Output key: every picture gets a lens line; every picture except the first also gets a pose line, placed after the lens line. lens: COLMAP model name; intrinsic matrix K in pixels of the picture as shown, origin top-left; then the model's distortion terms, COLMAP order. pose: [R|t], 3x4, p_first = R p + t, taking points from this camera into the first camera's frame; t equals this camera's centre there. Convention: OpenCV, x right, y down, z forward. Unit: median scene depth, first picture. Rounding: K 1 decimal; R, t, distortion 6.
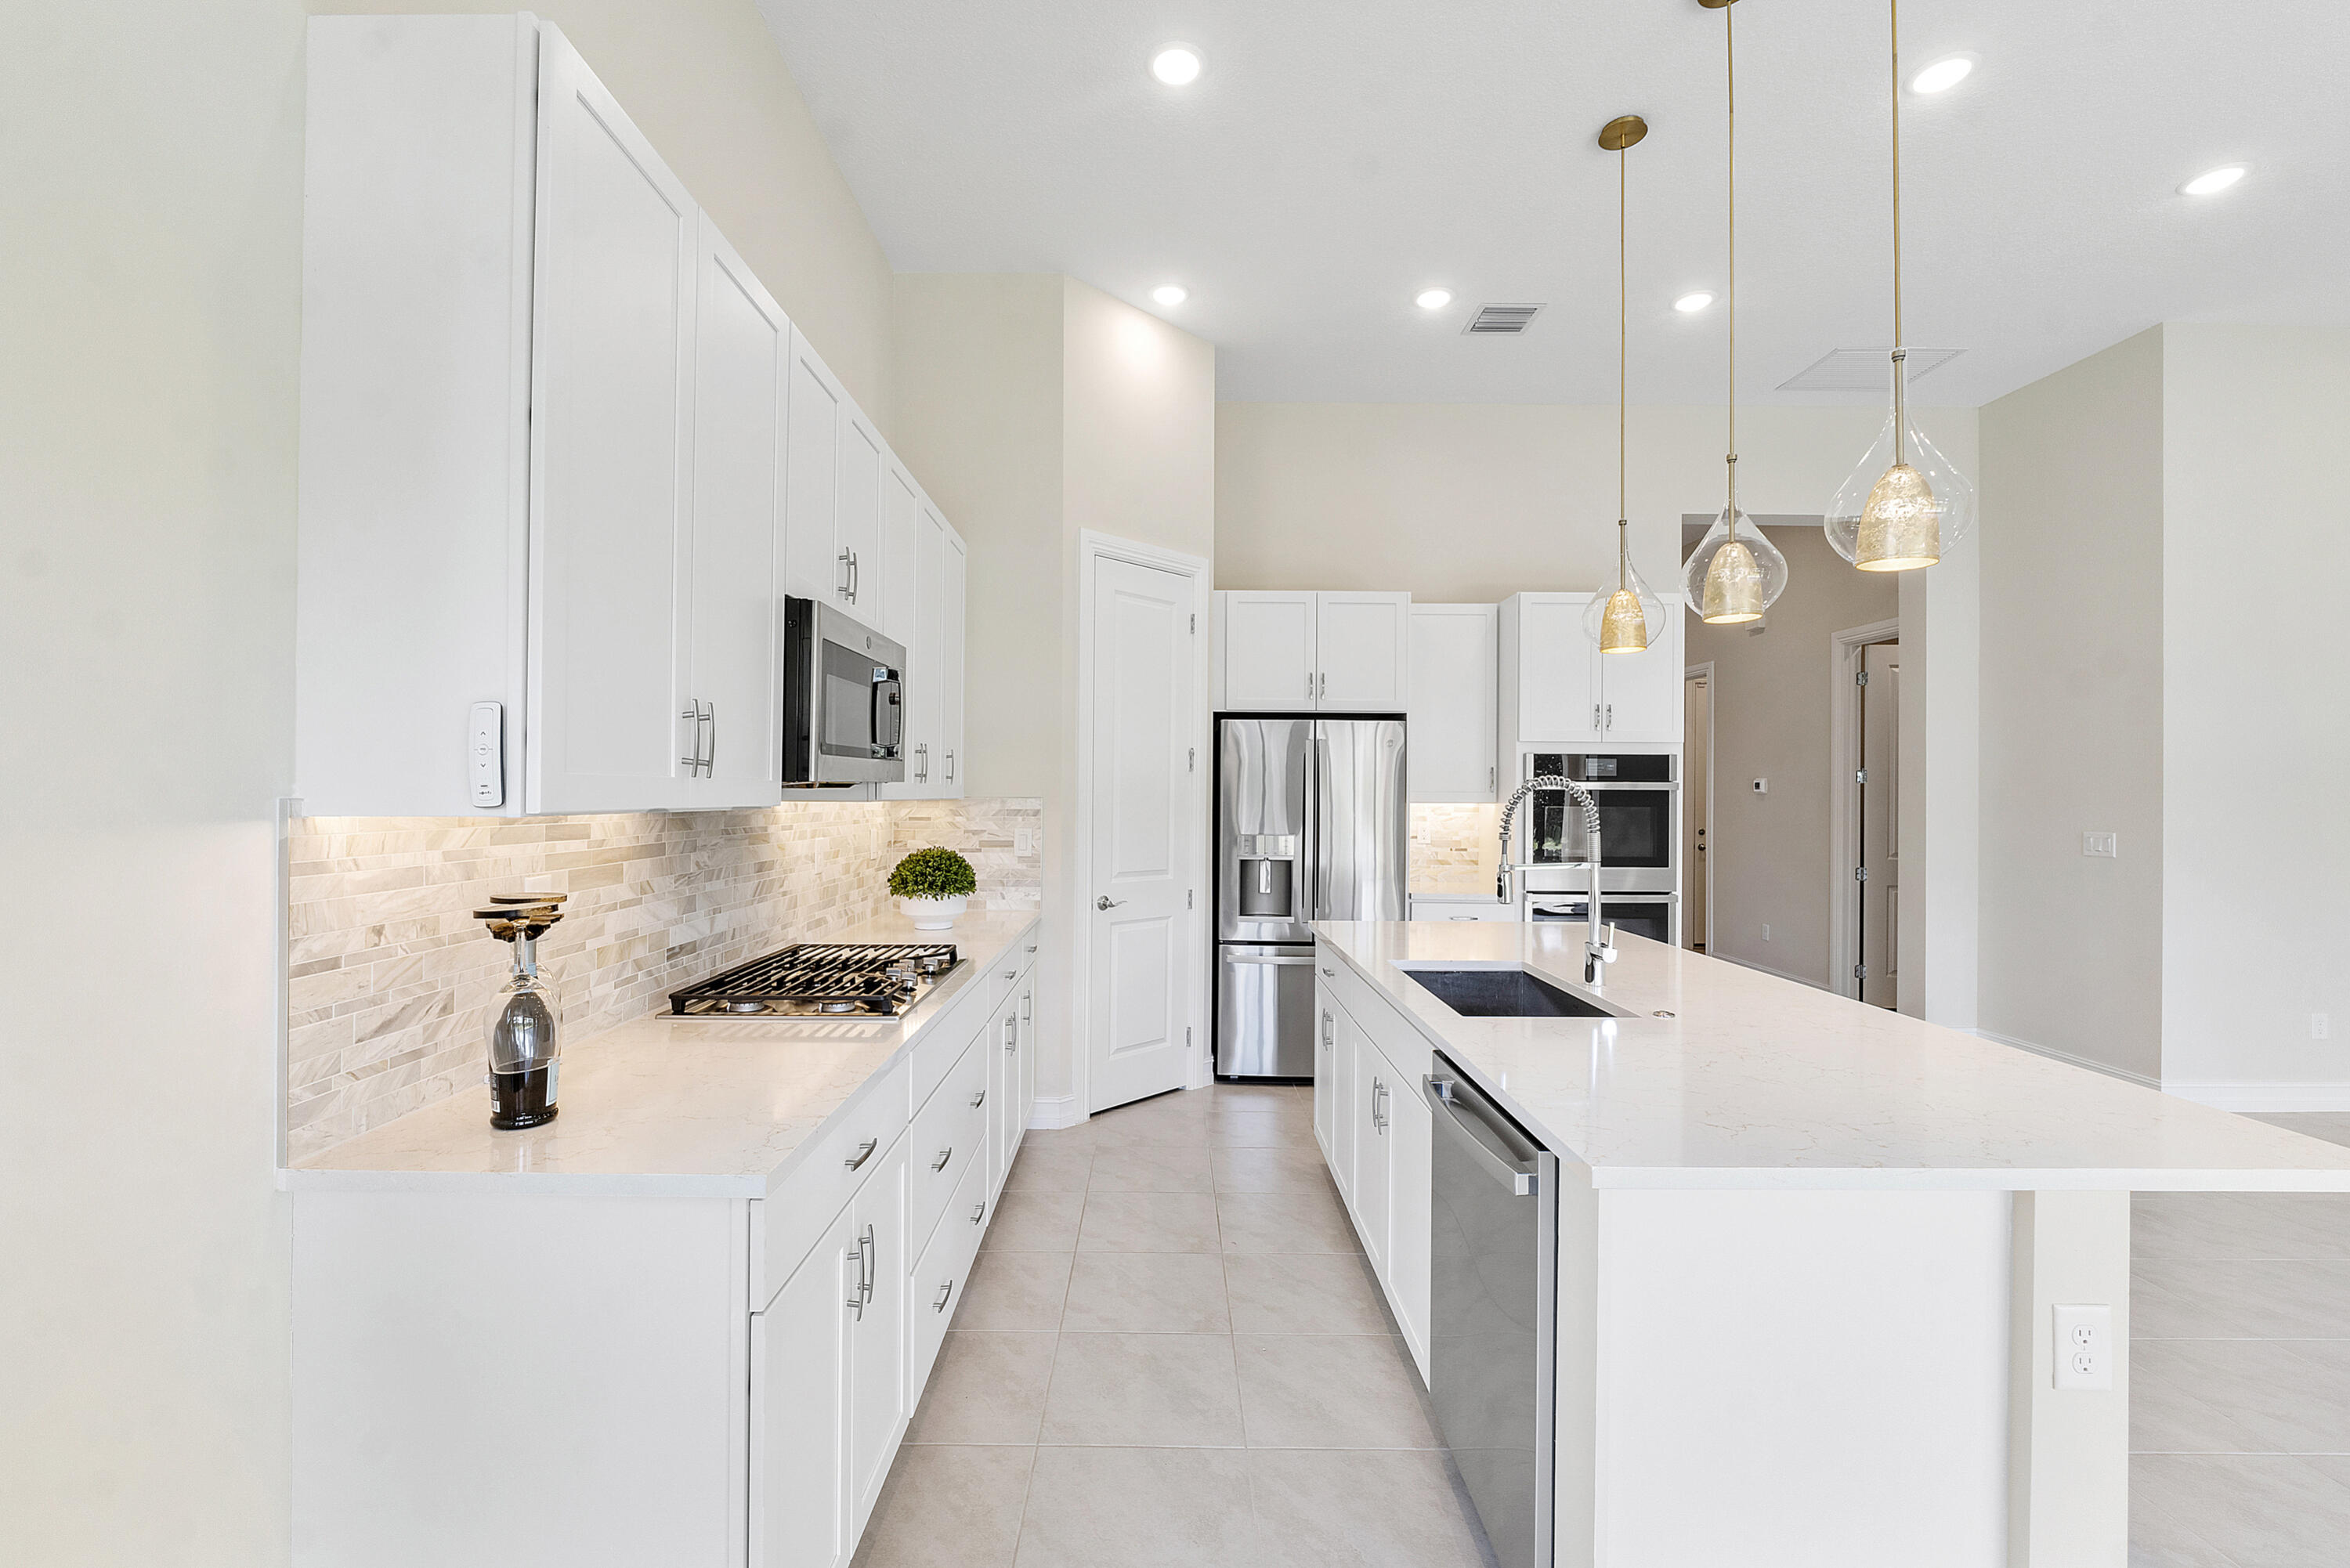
lens RADIAL K [[992.8, 0, 1163.0], [0, 992.8, 788.4], [0, 0, 1]] dist [-0.008571, 0.000862]
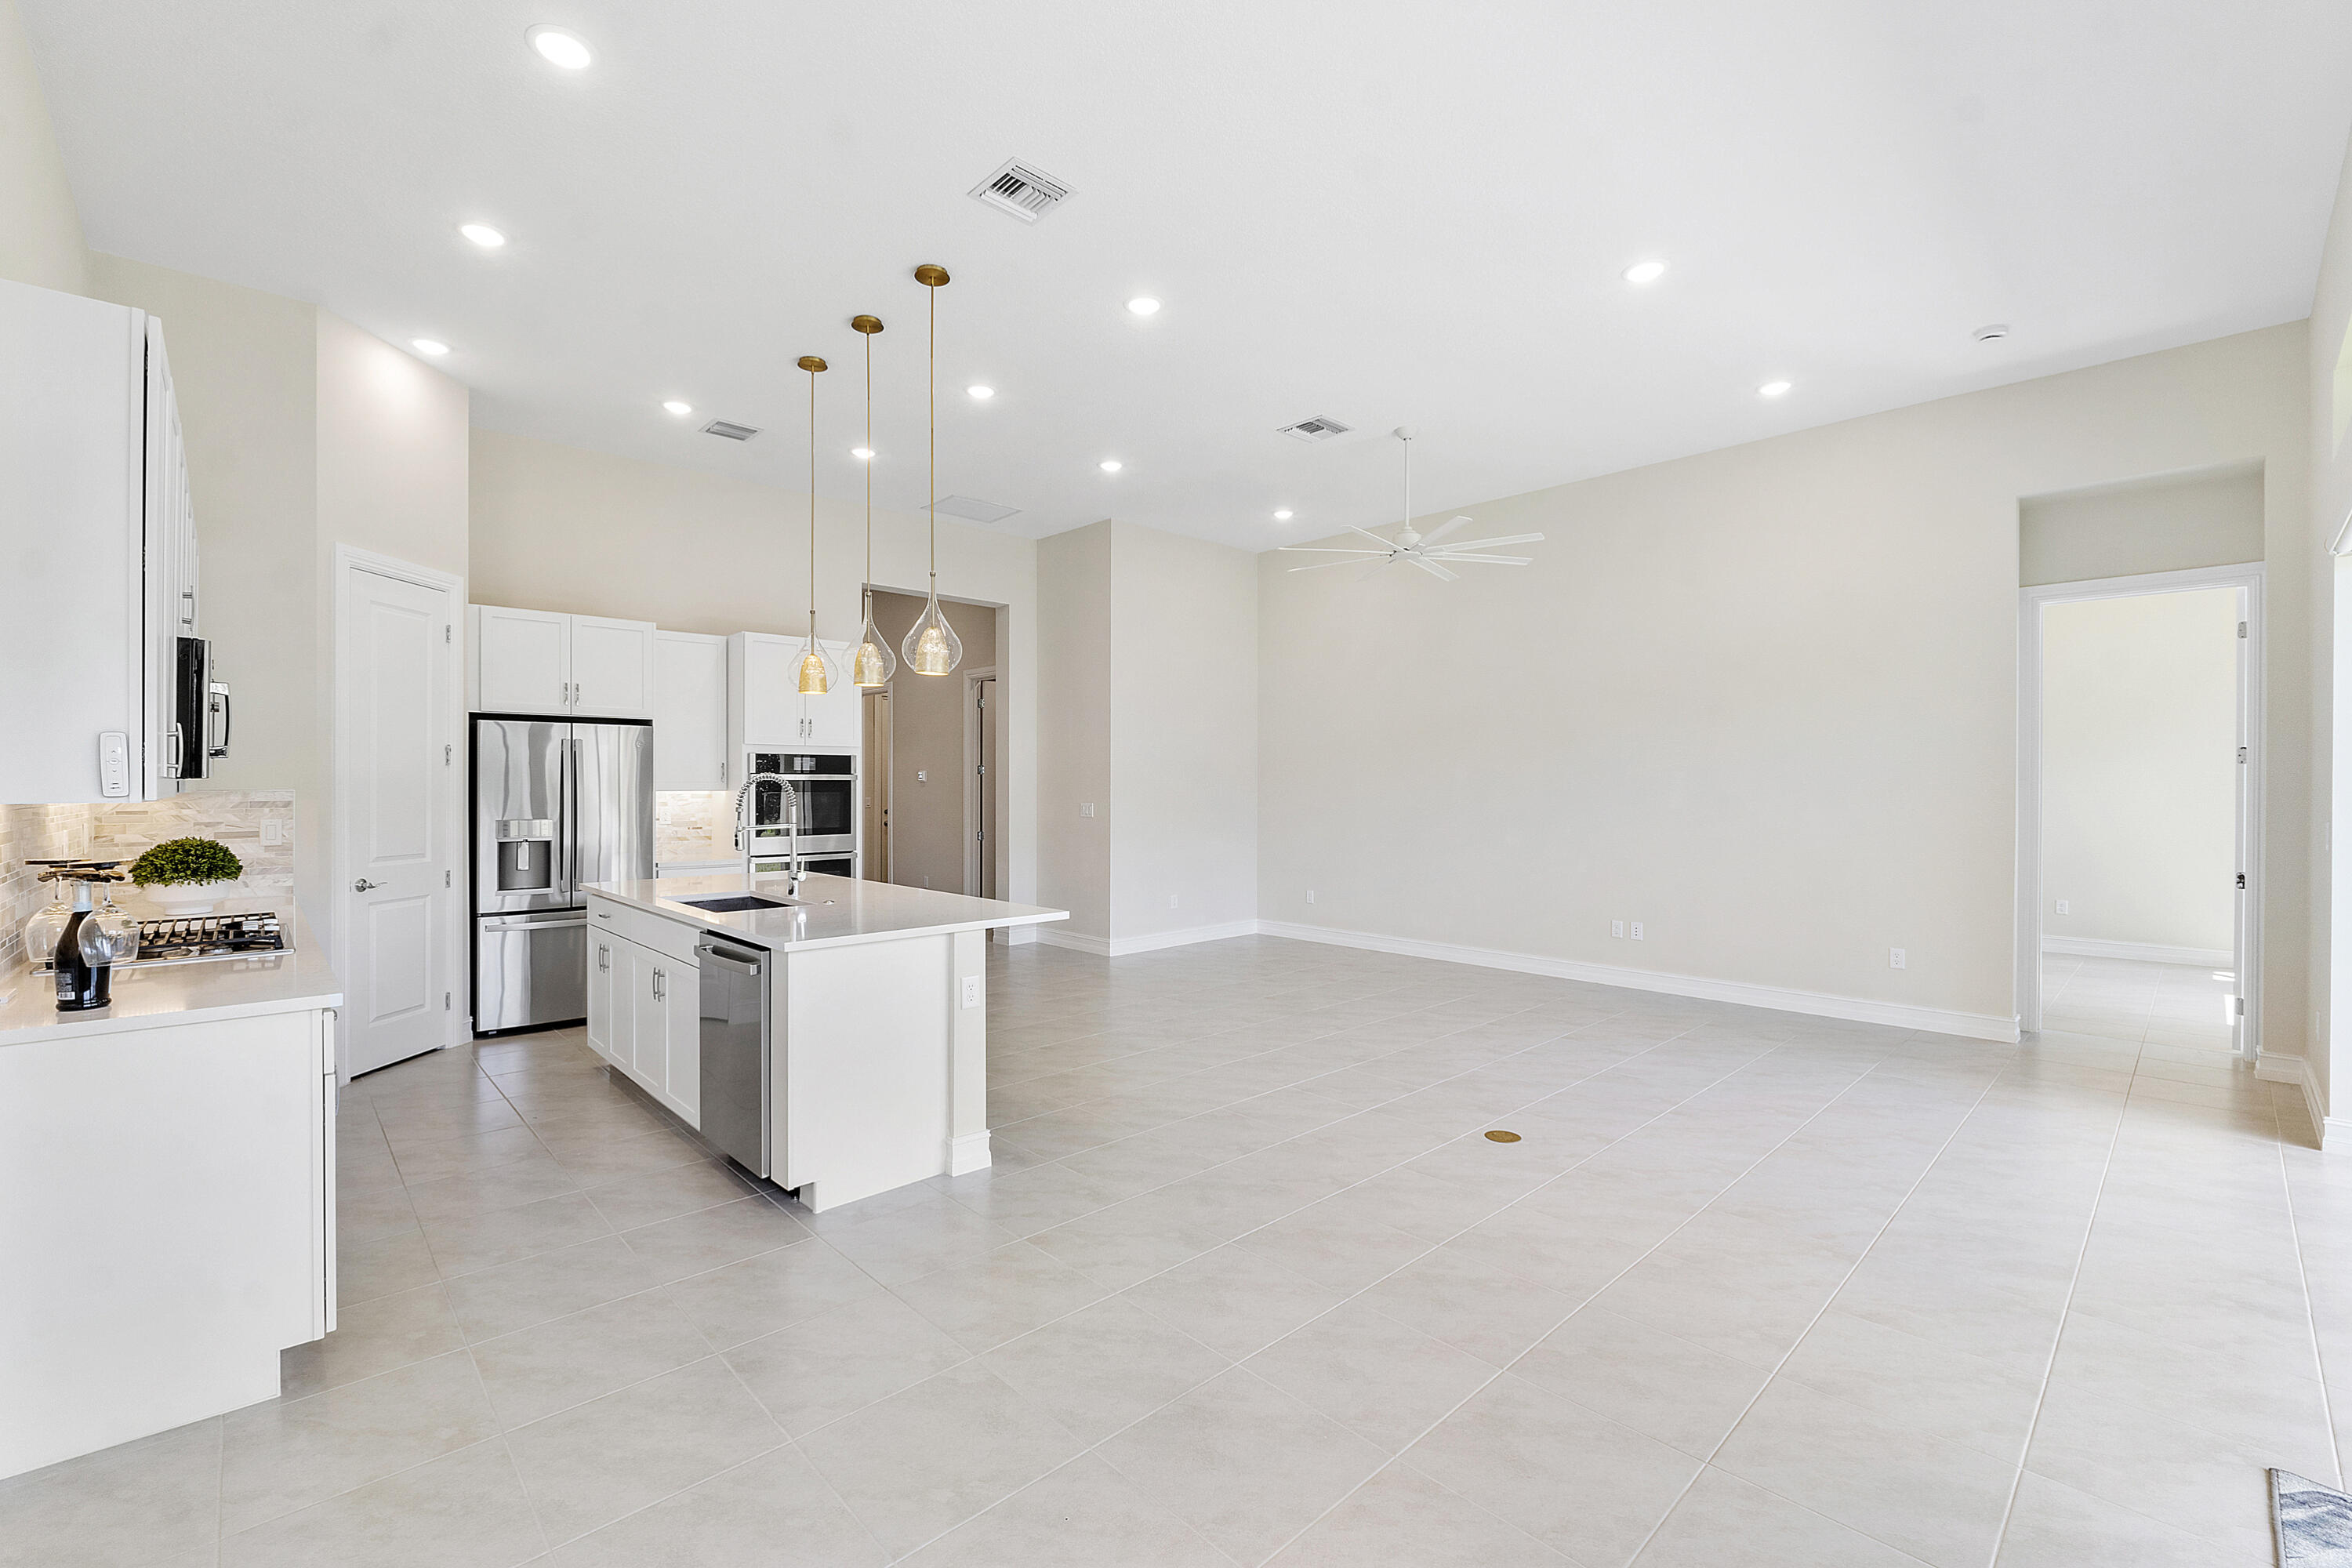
lens RADIAL K [[993.7, 0, 1165.3], [0, 993.7, 783.4], [0, 0, 1]] dist [-0.008571, 0.000862]
pose [[0.730771, -0.006910, 0.682588, -0.143027], [0.002669, 0.999970, 0.007266, -0.002757], [-0.682617, -0.003488, 0.730768, -0.373756]]
